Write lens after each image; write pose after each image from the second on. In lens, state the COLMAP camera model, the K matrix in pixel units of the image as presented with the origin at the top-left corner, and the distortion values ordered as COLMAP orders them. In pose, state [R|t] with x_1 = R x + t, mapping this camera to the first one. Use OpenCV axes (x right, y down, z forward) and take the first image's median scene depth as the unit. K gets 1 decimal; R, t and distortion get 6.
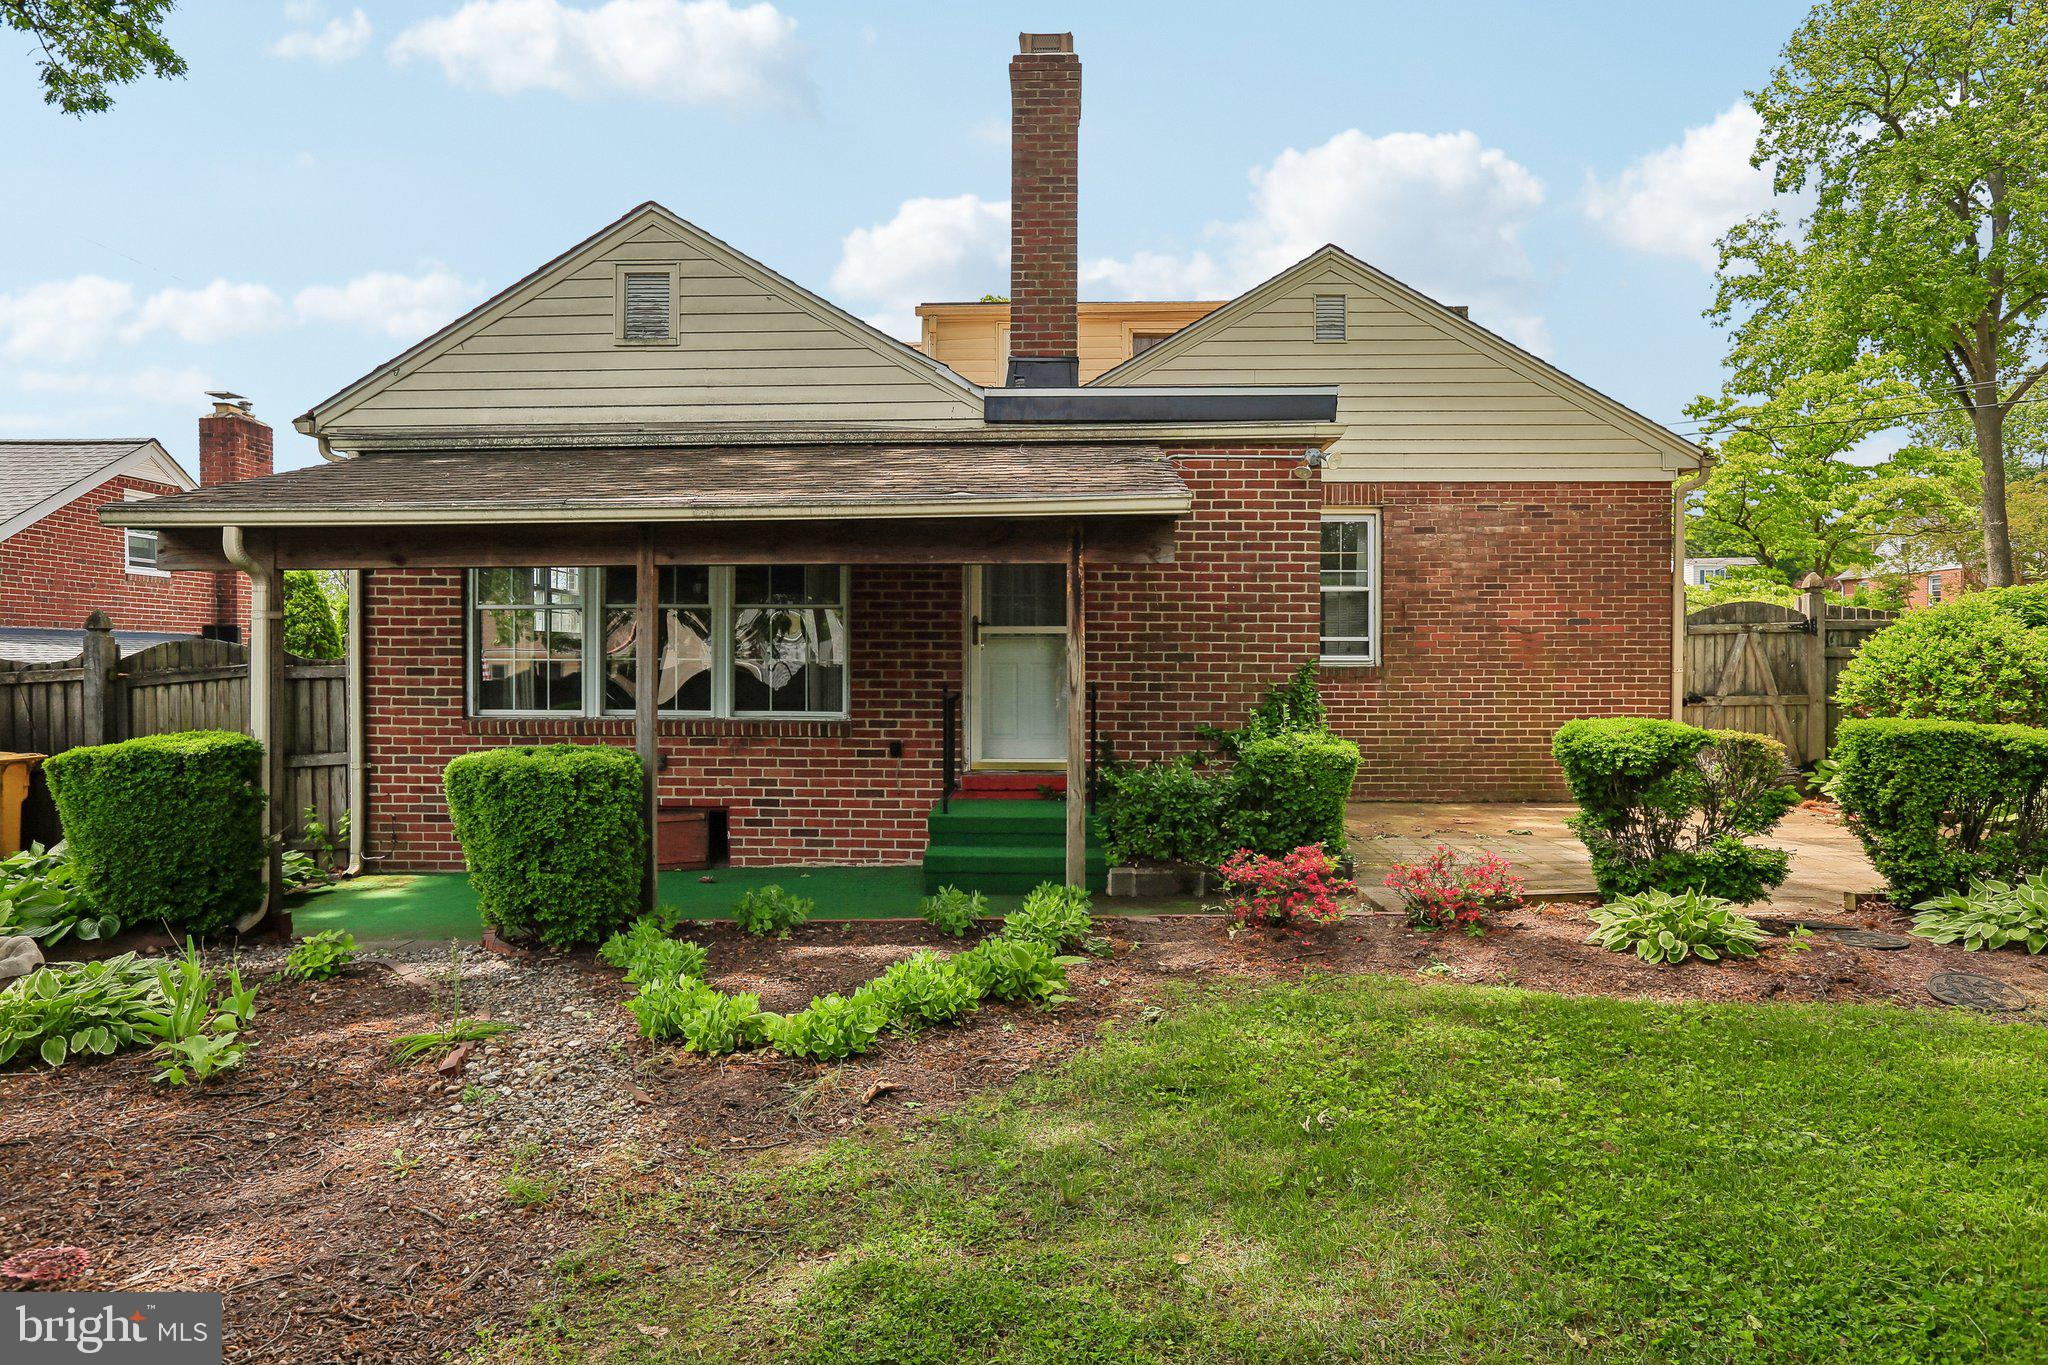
lens RADIAL K [[1212.8, 0, 1023.3], [0, 1212.8, 675.0], [0, 0, 1]] dist [-0.009625, -0.000575]
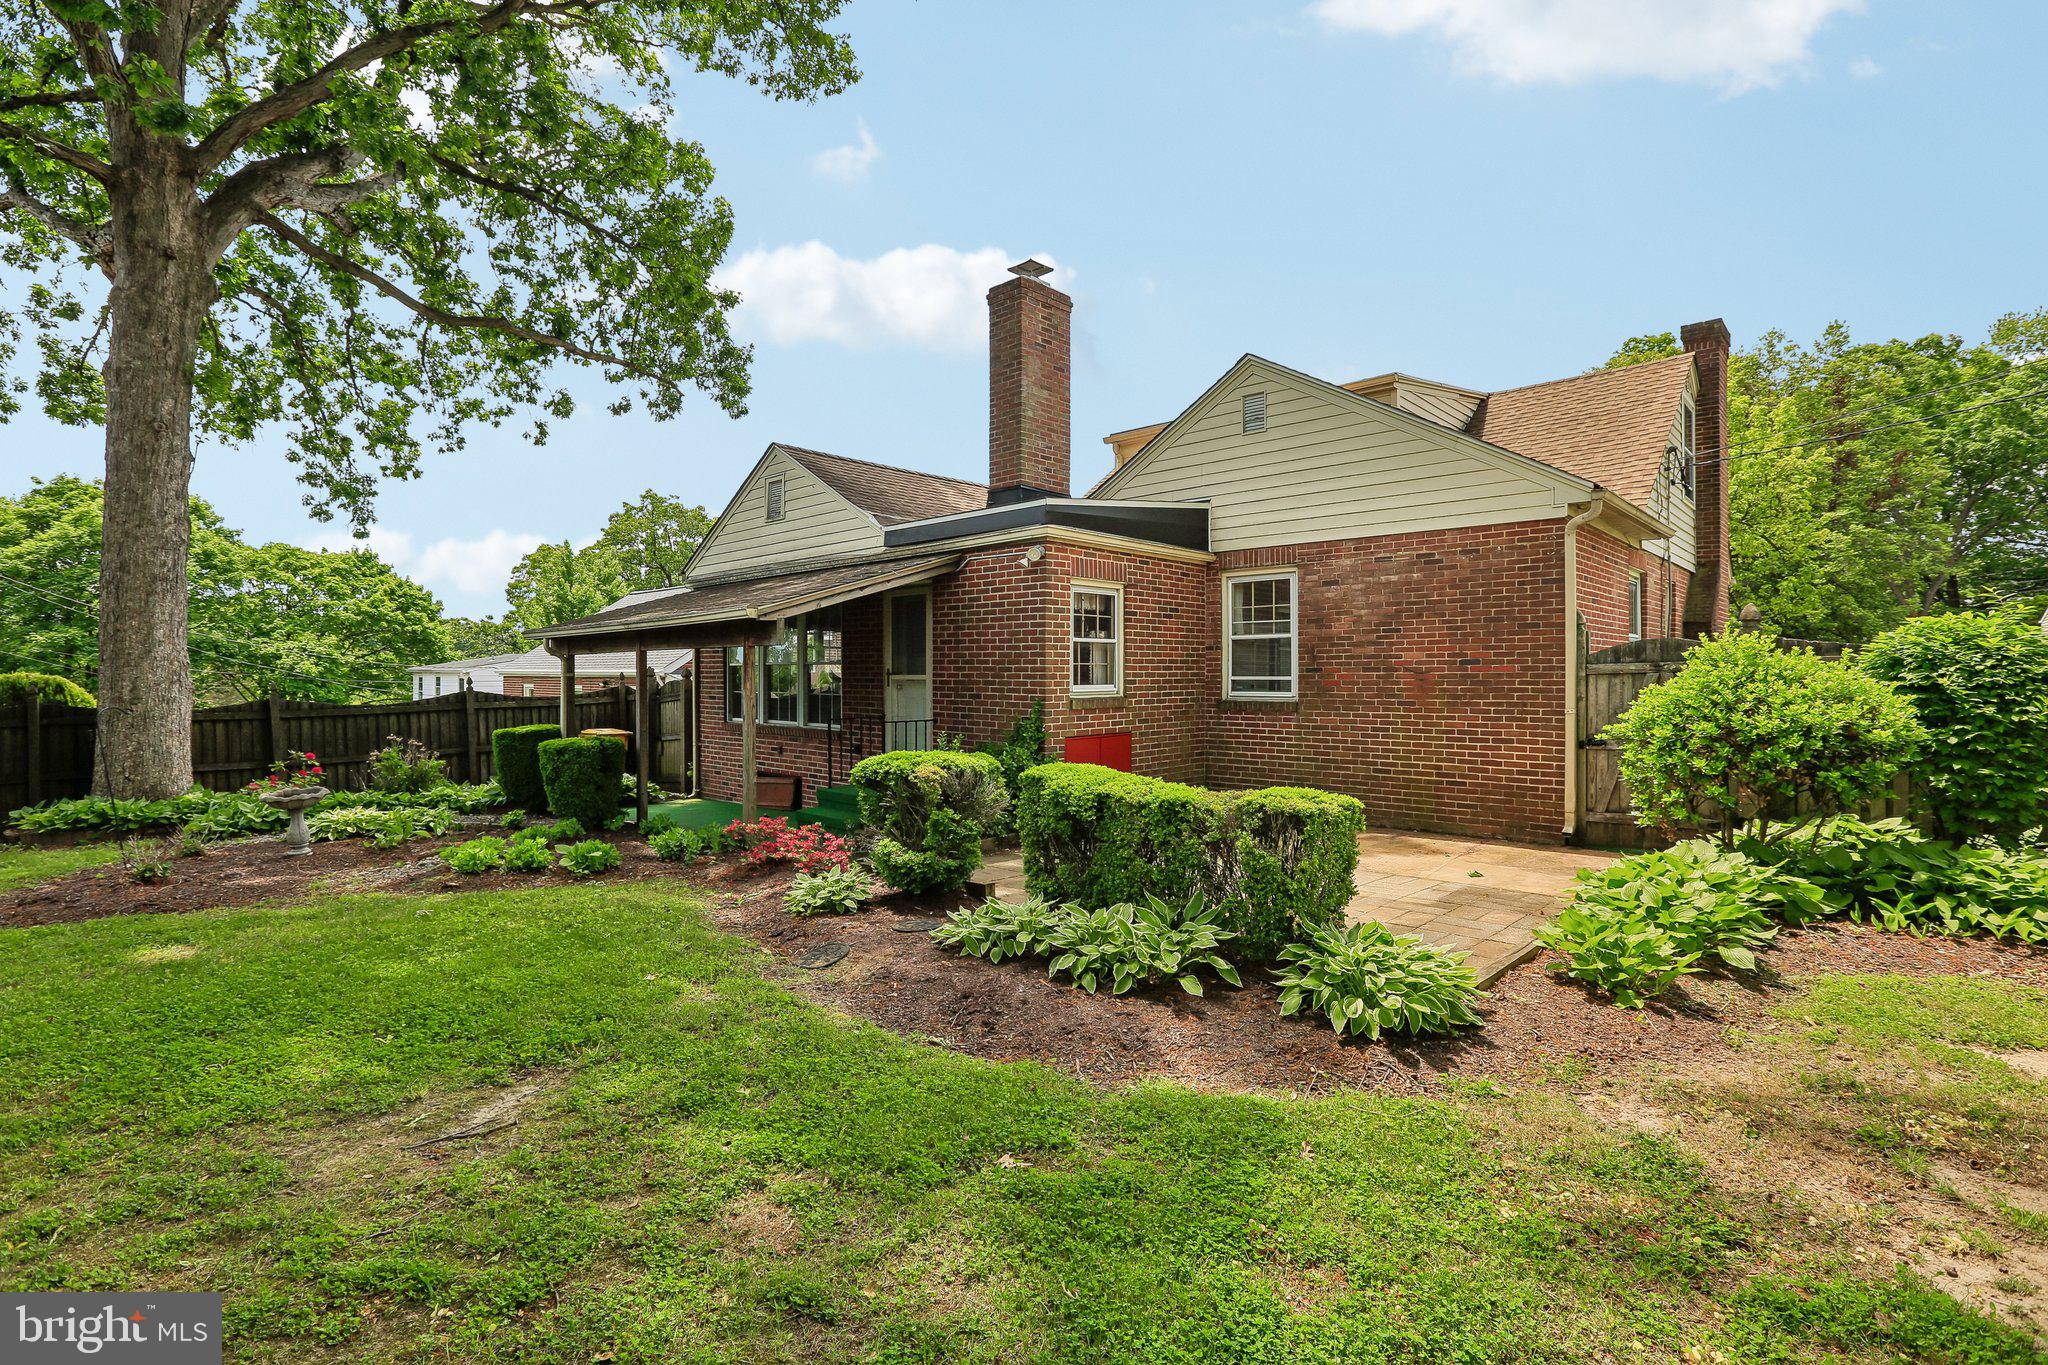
lens RADIAL K [[944.2, 0, 1023.1], [0, 944.2, 684.5], [0, 0, 1]] dist [-0.046629, 0.014524]
pose [[0.746869, 0.005628, -0.664947, 0.705428], [-0.005873, 0.999981, 0.001867, -0.024049], [0.664945, 0.002511, 0.746888, 0.148643]]
